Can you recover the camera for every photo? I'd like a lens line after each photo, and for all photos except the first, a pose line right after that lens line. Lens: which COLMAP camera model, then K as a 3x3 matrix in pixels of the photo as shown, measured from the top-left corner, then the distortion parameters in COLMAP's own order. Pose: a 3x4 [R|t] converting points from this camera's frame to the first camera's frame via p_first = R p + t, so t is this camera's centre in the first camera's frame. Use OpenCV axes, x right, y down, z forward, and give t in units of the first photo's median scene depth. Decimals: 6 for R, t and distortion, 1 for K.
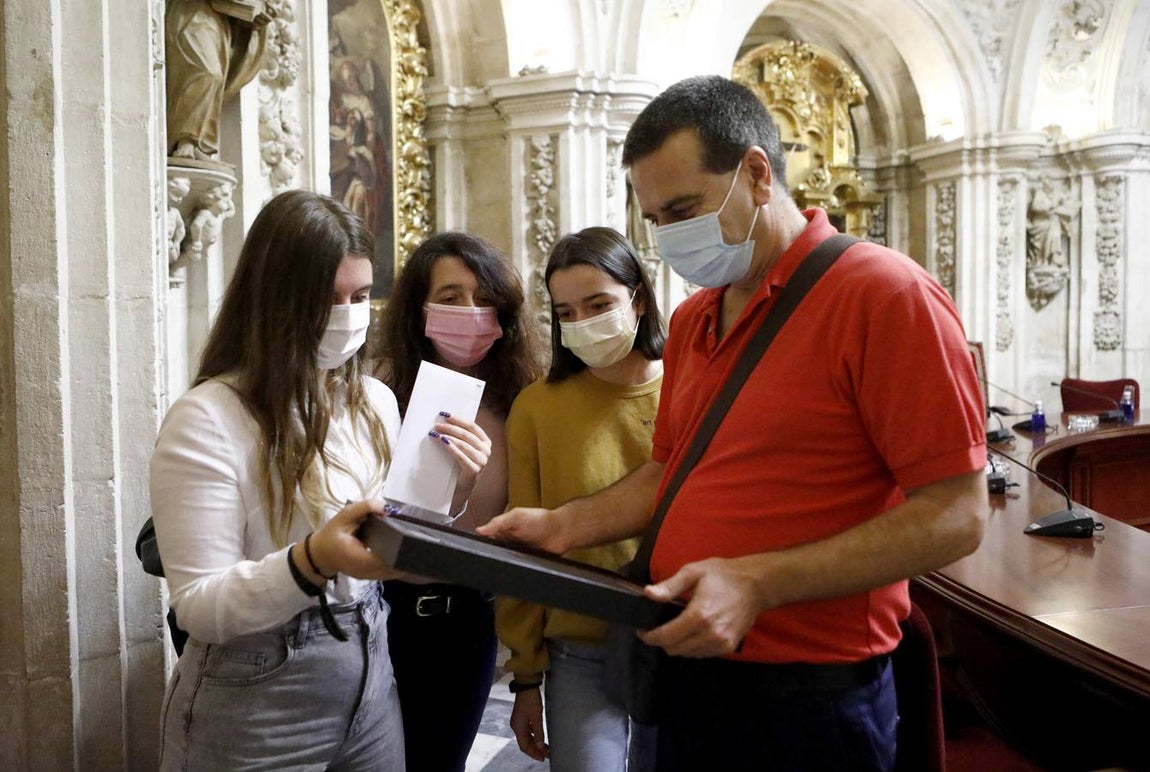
lens RADIAL K [[948.1, 0, 581.1], [0, 948.1, 362.8], [0, 0, 1]] dist [0.033426, 0.007751]
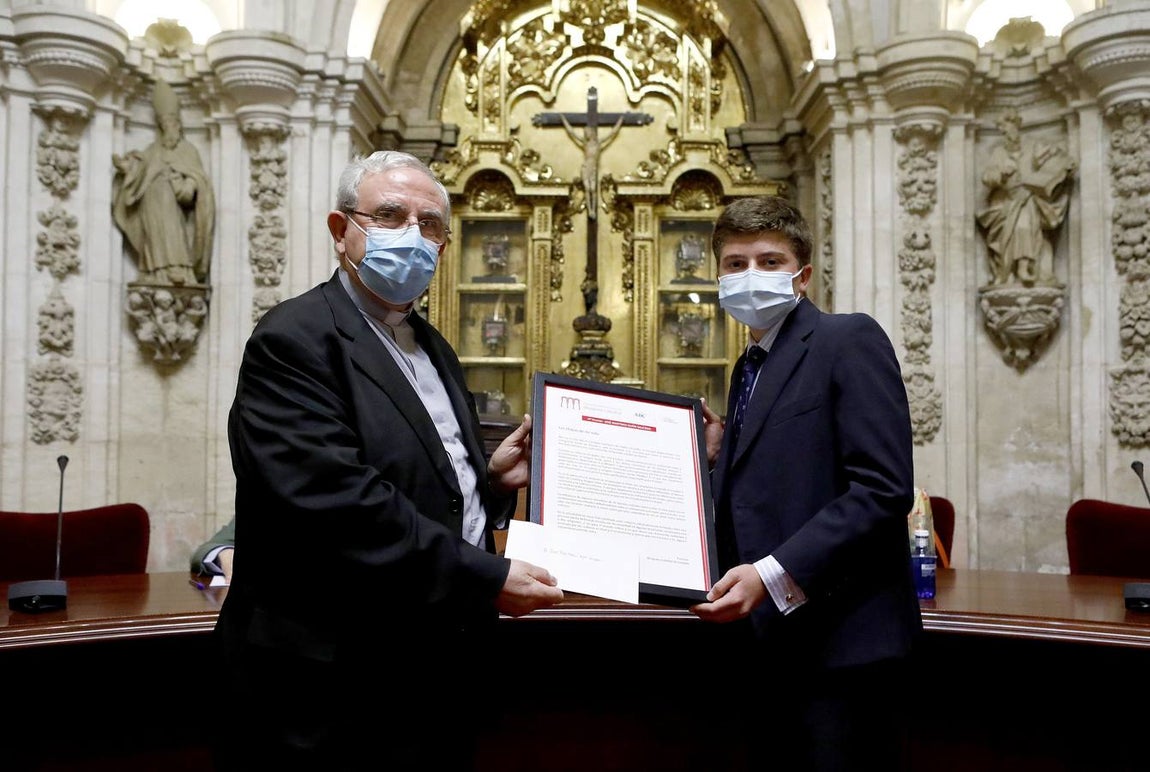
lens RADIAL K [[1004.7, 0, 576.1], [0, 1004.7, 380.0], [0, 0, 1]] dist [-0.010651, 0.012815]
pose [[0.904560, -0.001528, -0.426344, 0.509611], [-0.026177, 0.997908, -0.059116, -0.009899], [0.425543, 0.064634, 0.902627, 0.403725]]
